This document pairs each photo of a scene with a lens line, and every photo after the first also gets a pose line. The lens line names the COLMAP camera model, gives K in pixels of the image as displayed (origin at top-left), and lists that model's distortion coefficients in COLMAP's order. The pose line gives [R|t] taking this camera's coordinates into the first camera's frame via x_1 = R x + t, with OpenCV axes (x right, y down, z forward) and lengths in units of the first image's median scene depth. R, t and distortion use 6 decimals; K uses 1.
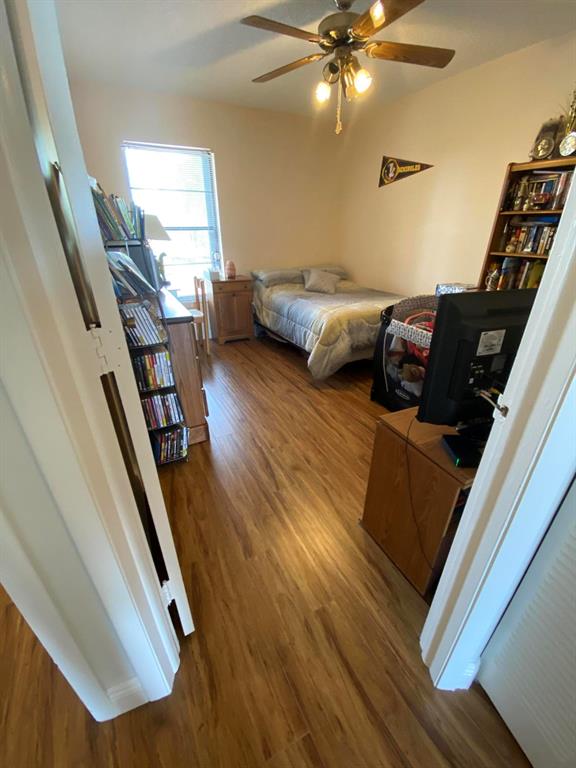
lens RADIAL K [[330.2, 0, 290.5], [0, 330.2, 380.4], [0, 0, 1]] dist [0.036384, -0.000404]
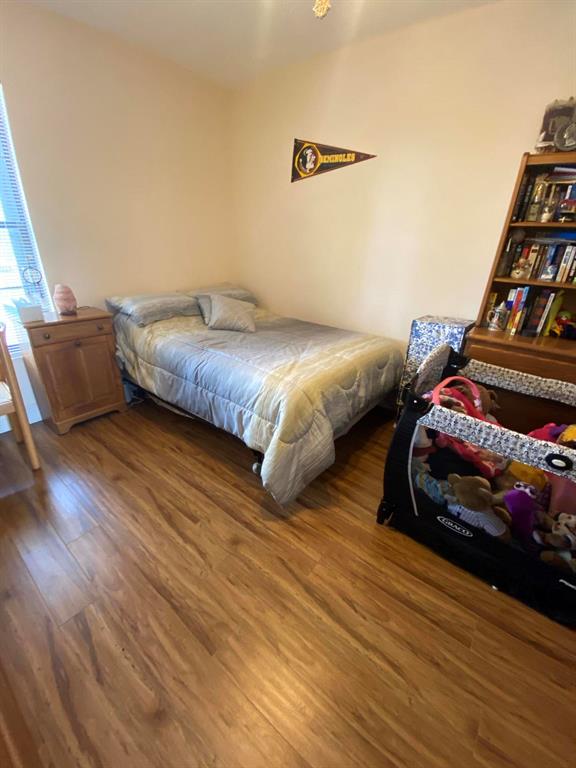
lens RADIAL K [[330.2, 0, 290.5], [0, 330.2, 380.4], [0, 0, 1]] dist [0.036384, -0.000404]
pose [[0.915358, -0.124286, 0.382978, -0.086186], [0.132294, 0.991195, 0.005470, -0.192566], [-0.380286, 0.045658, 0.923741, 0.437593]]
